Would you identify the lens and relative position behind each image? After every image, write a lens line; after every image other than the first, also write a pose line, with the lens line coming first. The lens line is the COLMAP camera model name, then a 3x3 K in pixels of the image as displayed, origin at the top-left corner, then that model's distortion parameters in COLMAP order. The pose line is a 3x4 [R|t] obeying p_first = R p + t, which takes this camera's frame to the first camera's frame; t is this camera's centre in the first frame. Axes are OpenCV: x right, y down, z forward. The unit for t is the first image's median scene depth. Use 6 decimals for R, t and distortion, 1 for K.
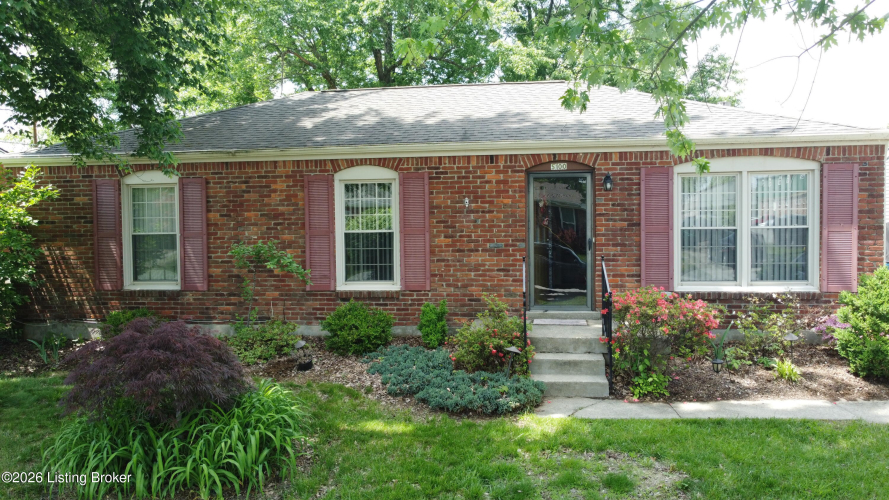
lens RADIAL K [[680.0, 0, 443.0], [0, 680.0, 241.7], [0, 0, 1]] dist [-0.000884, -0.006508]
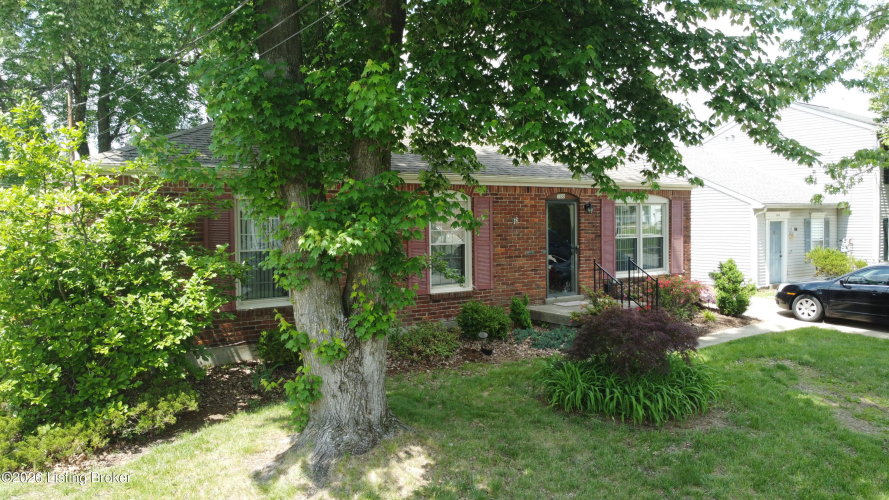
lens RADIAL K [[679.0, 0, 442.2], [0, 679.0, 244.0], [0, 0, 1]] dist [0.003527, -0.005079]
pose [[0.735413, -0.017304, 0.677399, -0.968672], [0.030454, 0.999508, -0.007530, -0.006491], [-0.676935, 0.026167, 0.735578, 0.111993]]
